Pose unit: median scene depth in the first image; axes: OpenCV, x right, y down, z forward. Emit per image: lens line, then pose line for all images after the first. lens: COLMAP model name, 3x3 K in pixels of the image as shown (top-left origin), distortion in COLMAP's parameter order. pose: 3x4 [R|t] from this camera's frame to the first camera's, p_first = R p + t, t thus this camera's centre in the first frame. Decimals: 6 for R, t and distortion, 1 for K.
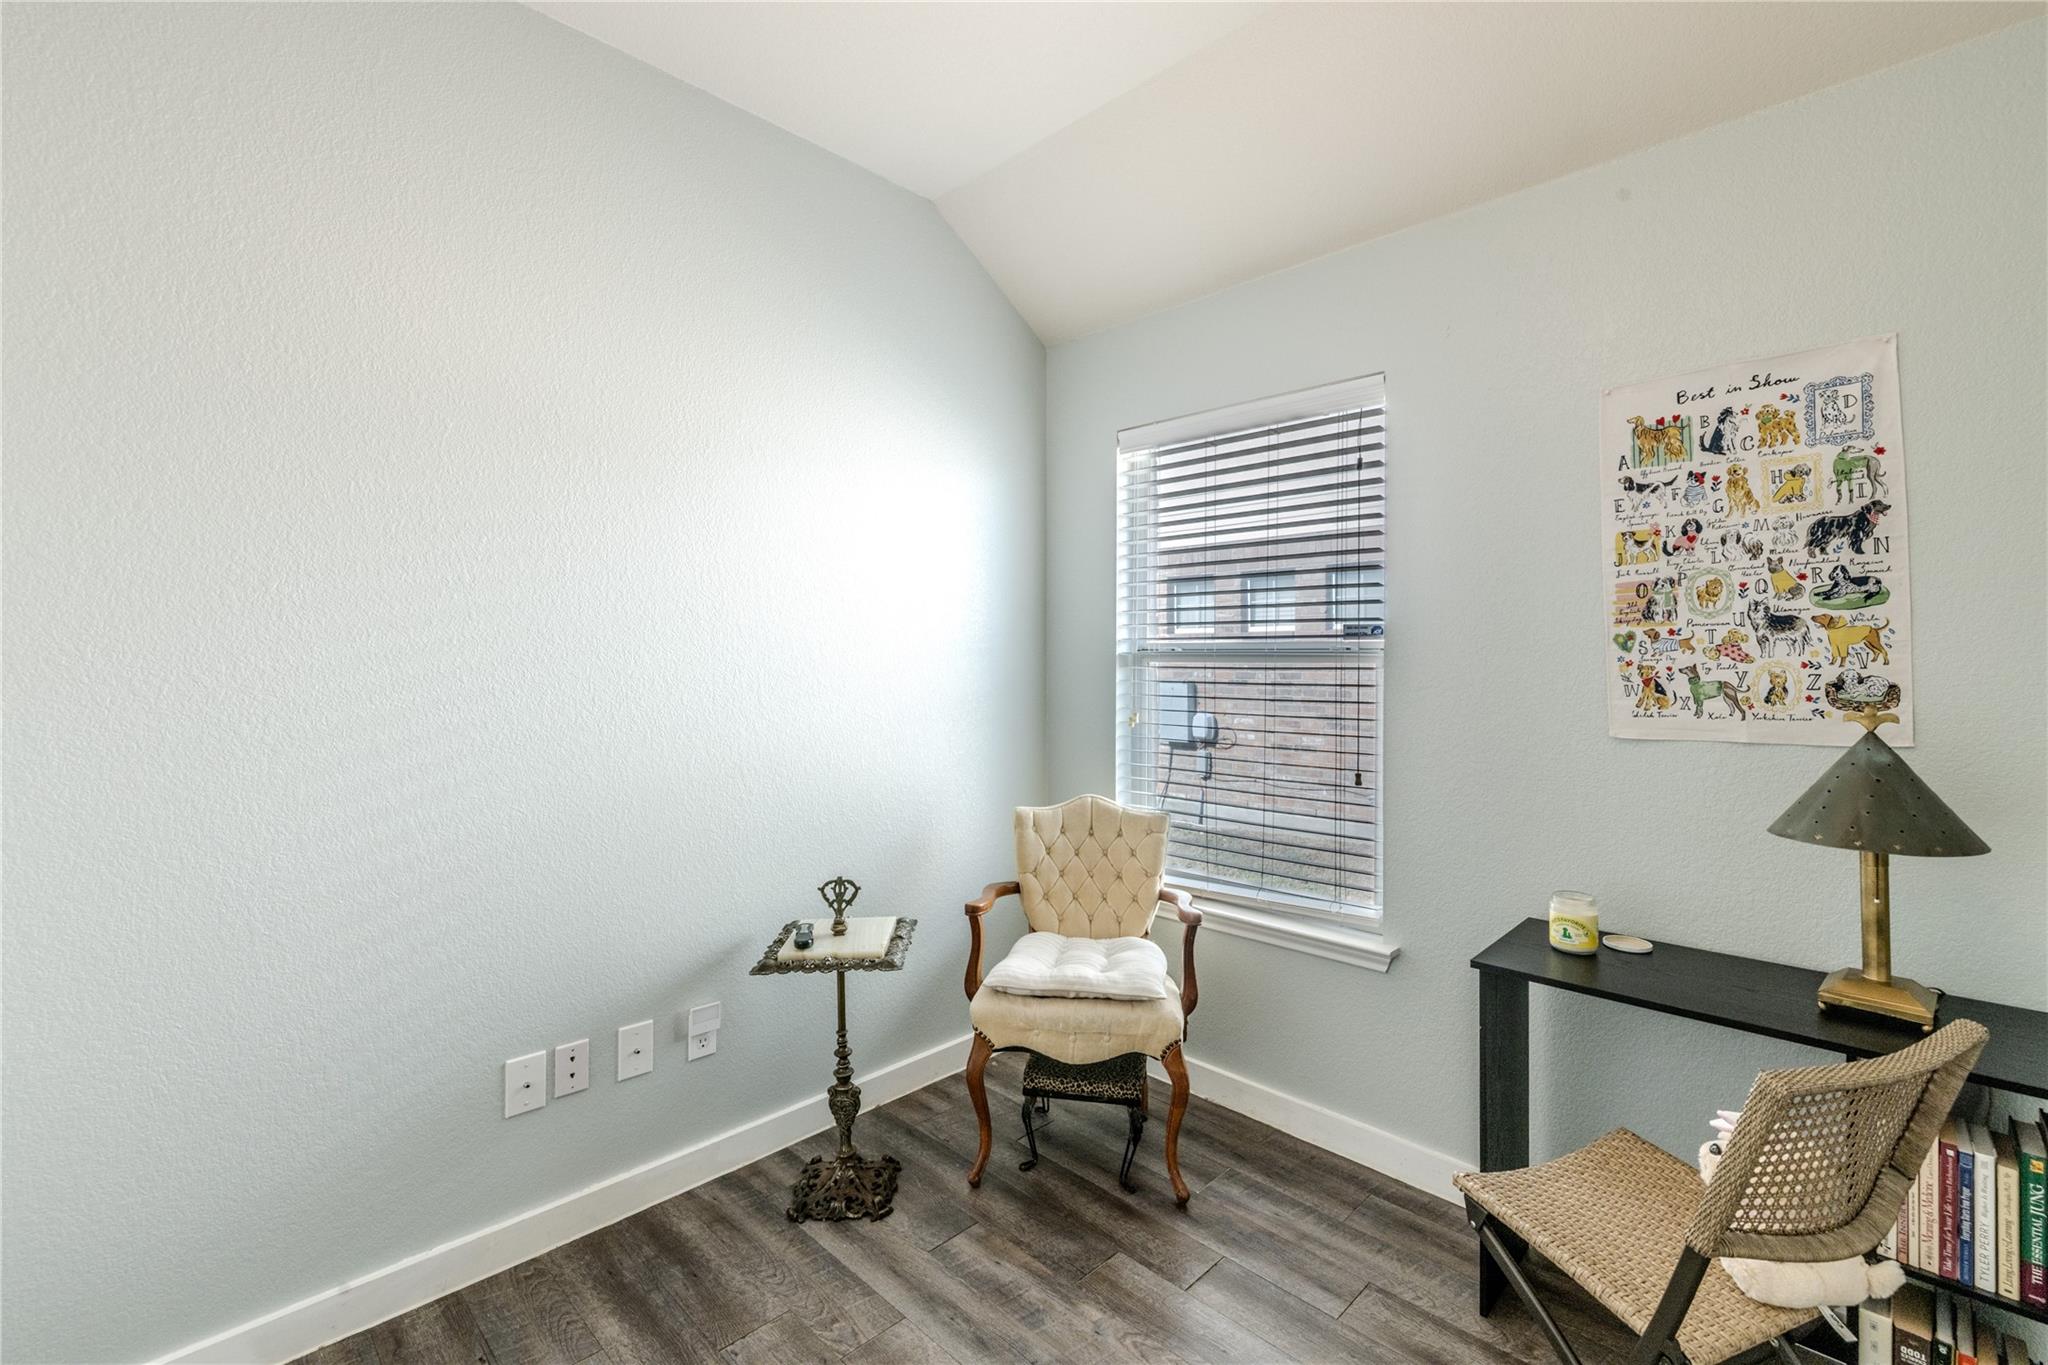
lens RADIAL K [[887.8, 0, 1030.9], [0, 887.8, 669.6], [0, 0, 1]] dist [-0.000530, -0.000620]
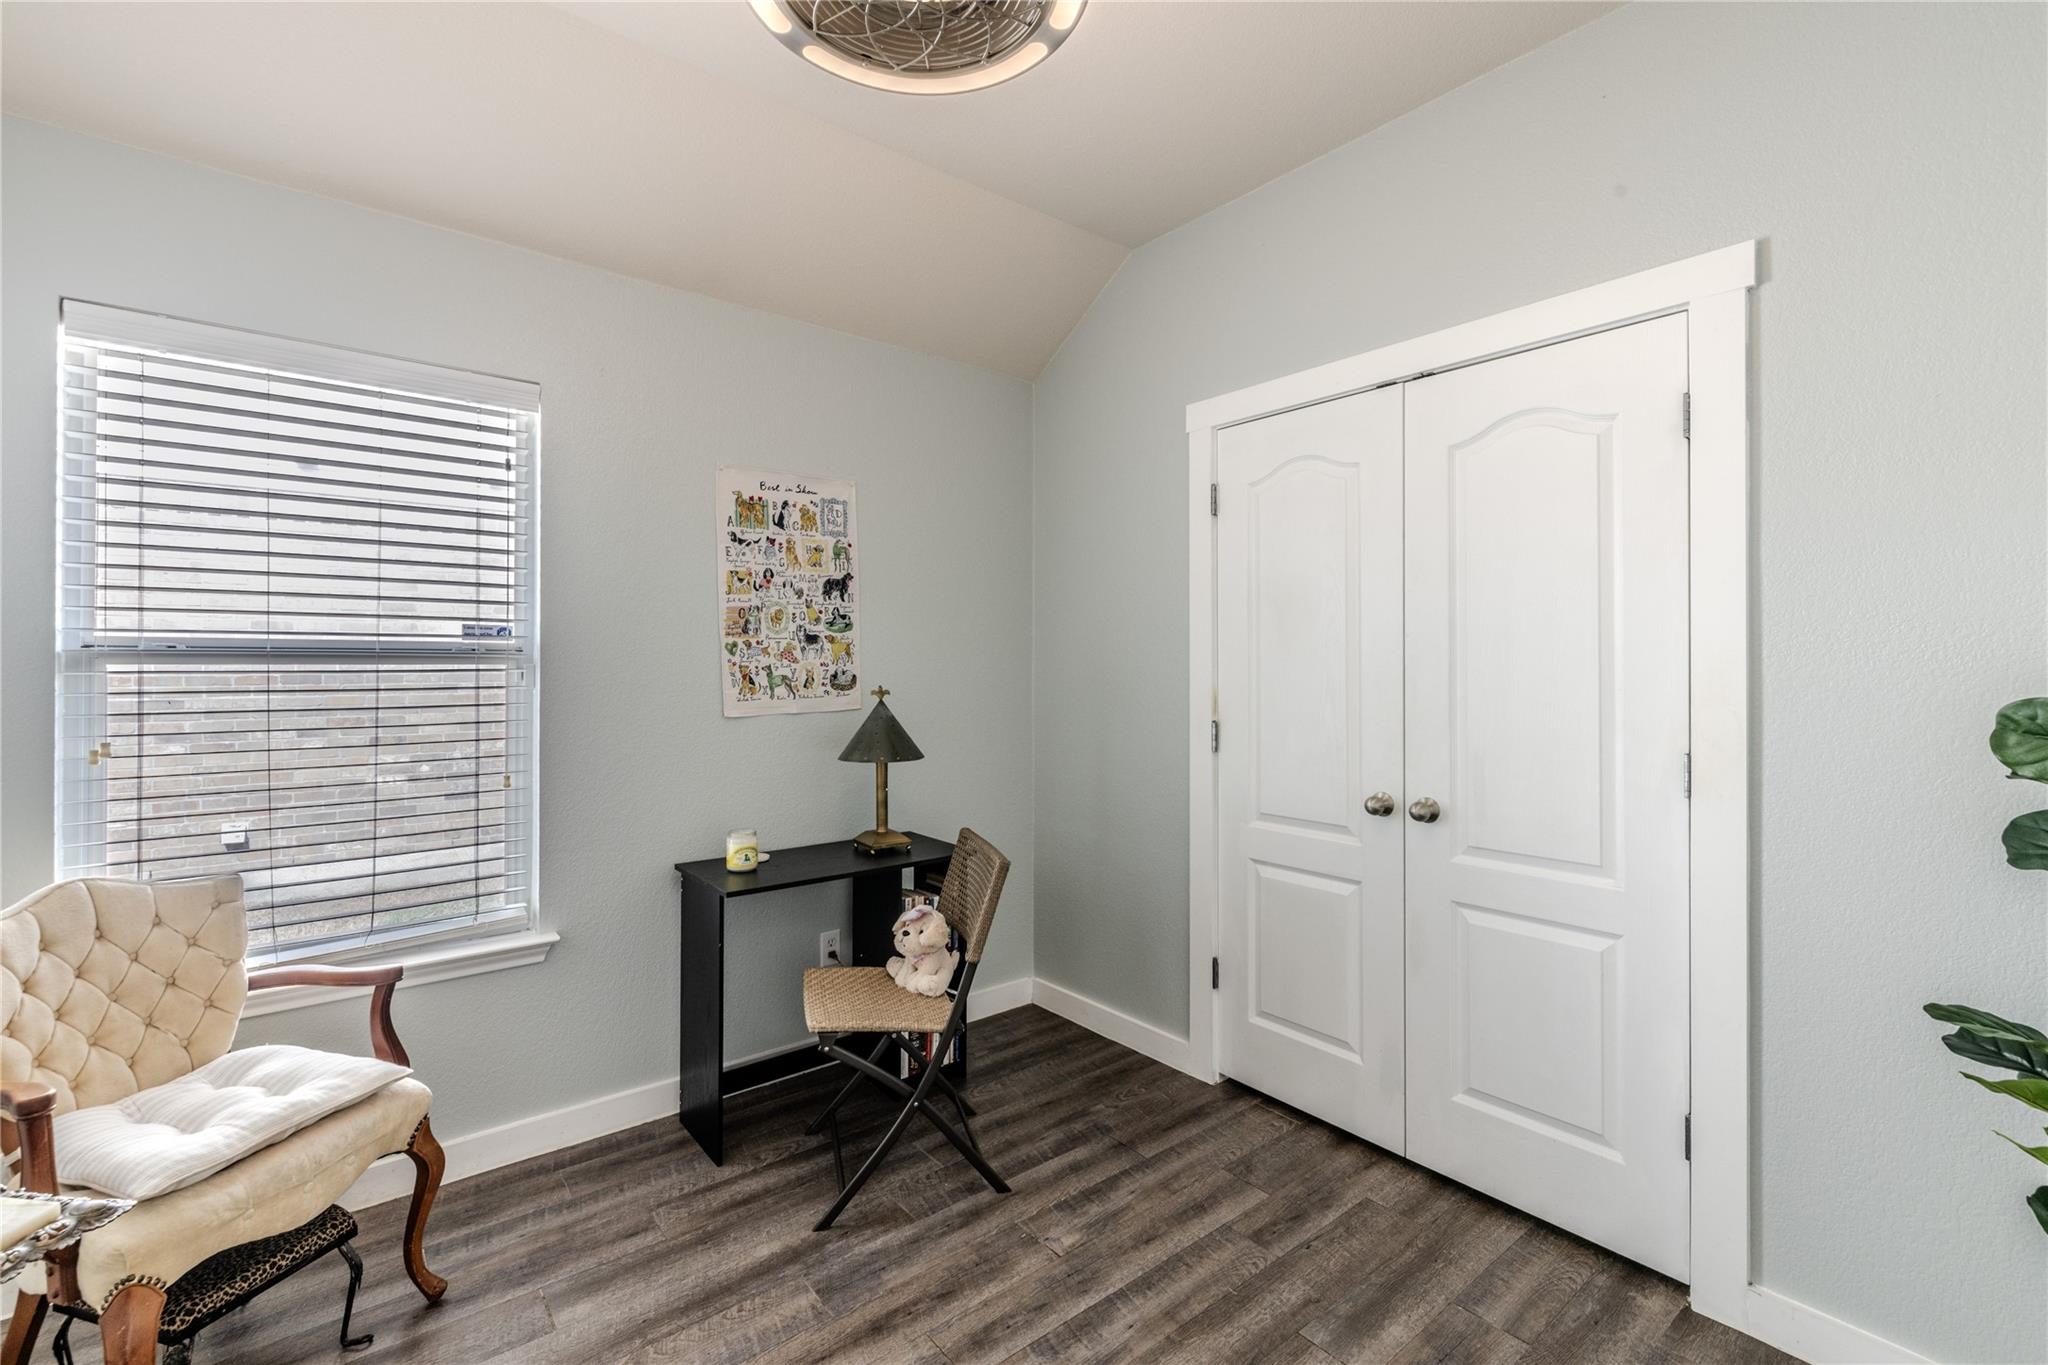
lens RADIAL K [[887.8, 0, 1030.5], [0, 887.8, 667.6], [0, 0, 1]] dist [-0.000530, -0.000620]
pose [[0.105600, -0.012441, 0.994331, -0.726011], [0.005895, 0.999912, 0.011884, -0.016039], [-0.994391, 0.004607, 0.105664, 0.403828]]
